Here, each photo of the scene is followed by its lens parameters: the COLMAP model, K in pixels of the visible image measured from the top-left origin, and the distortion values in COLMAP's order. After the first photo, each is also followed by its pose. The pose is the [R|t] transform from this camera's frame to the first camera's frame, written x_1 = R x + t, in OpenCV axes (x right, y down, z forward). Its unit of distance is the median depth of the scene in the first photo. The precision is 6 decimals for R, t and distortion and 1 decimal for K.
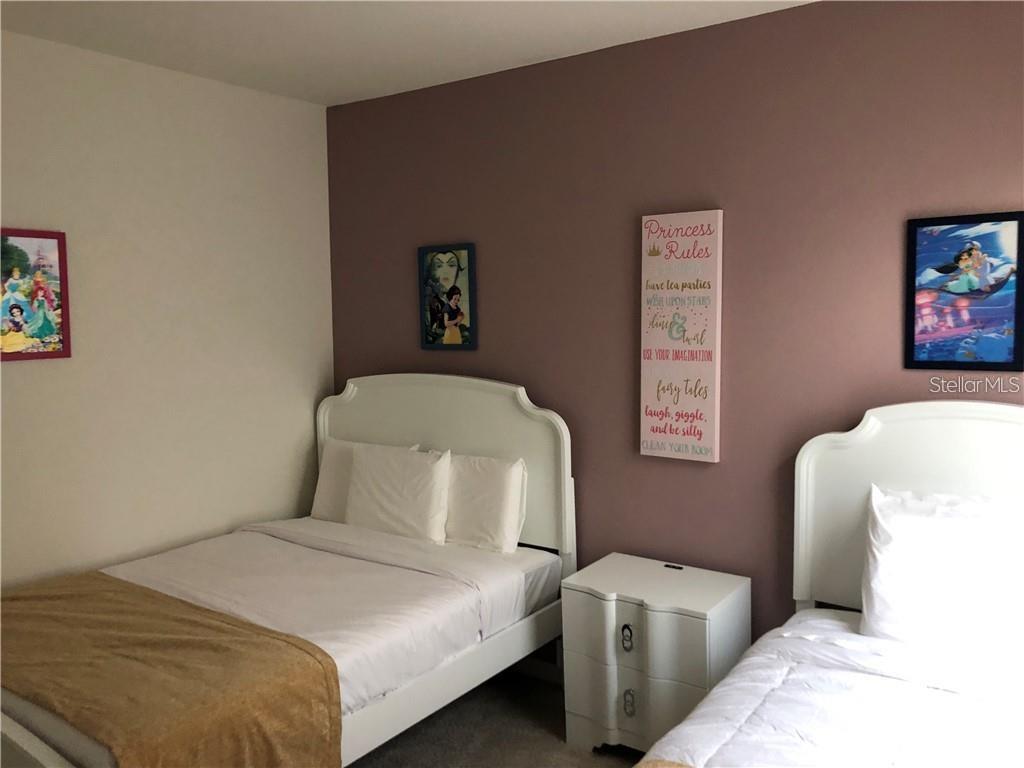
lens RADIAL K [[838.1, 0, 510.7], [0, 838.1, 384.5], [0, 0, 1]] dist [-0.009473, -0.006537]
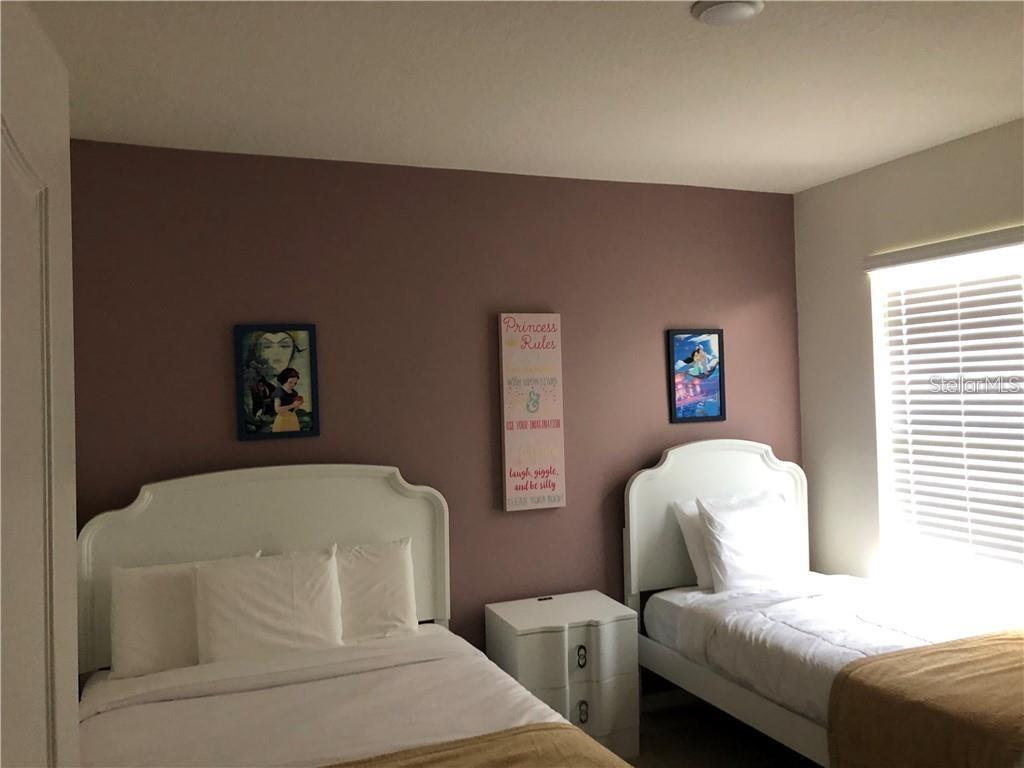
lens RADIAL K [[844.4, 0, 510.0], [0, 844.4, 369.5], [0, 0, 1]] dist [0.120987, -0.286503]
pose [[0.509613, 0.013902, 0.860291, -0.901602], [0.099556, 0.992201, -0.075008, -0.025630], [-0.854625, 0.123873, 0.504254, 0.379215]]
